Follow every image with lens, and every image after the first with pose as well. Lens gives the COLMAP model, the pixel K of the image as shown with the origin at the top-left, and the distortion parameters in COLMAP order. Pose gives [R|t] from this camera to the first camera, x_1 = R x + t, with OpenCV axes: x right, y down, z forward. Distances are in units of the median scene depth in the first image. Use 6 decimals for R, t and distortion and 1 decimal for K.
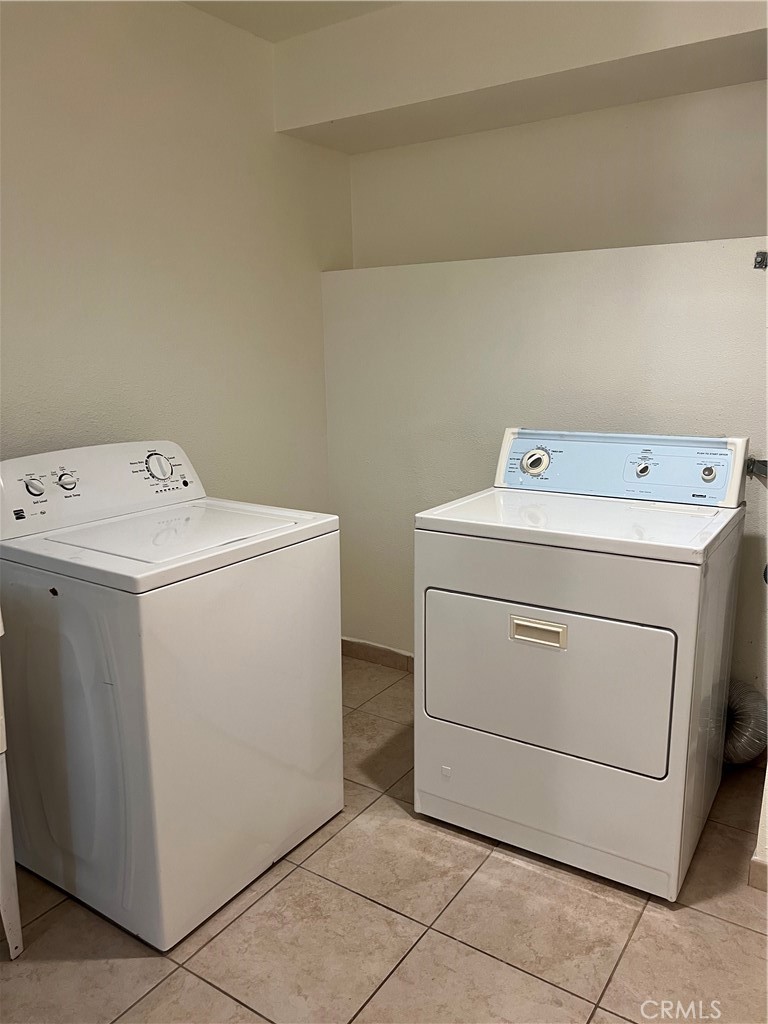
lens RADIAL K [[772.4, 0, 384.0], [0, 772.4, 512.0], [0, 0, 1]] dist [0.055107, -0.054030]
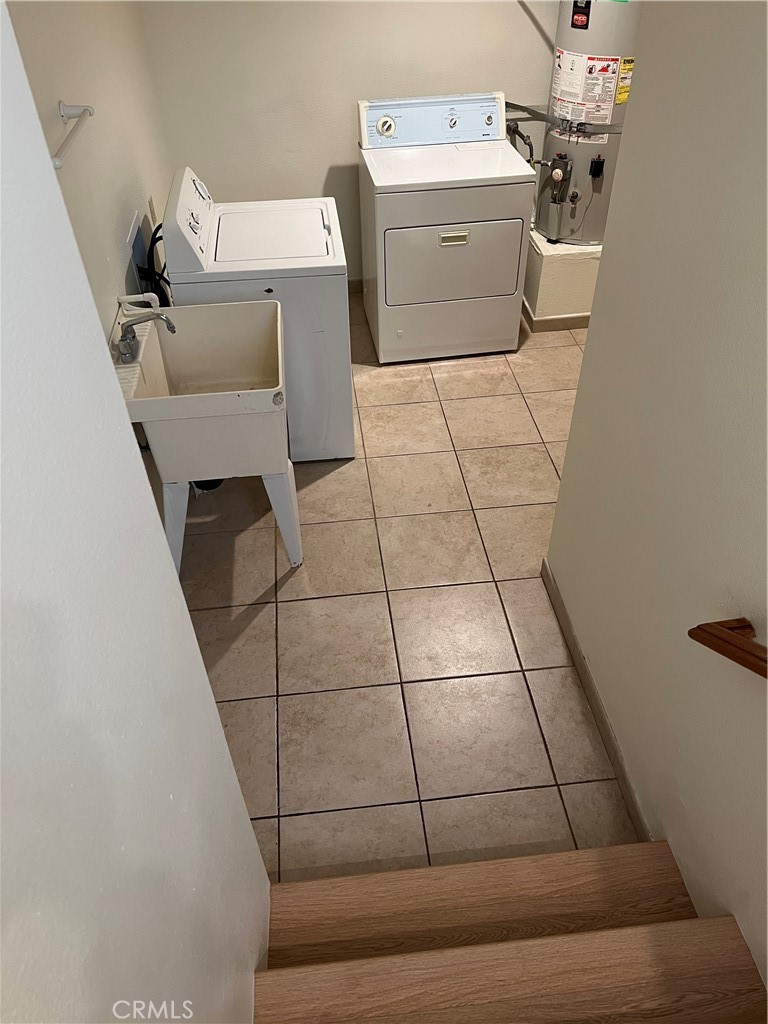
lens RADIAL K [[772.4, 0, 384.0], [0, 772.4, 512.0], [0, 0, 1]] dist [0.055107, -0.054030]
pose [[0.754484, -0.436432, 0.490184, -1.057949], [0.143909, 0.838703, 0.525231, -0.279711], [-0.640346, -0.325736, 0.695595, -0.372532]]
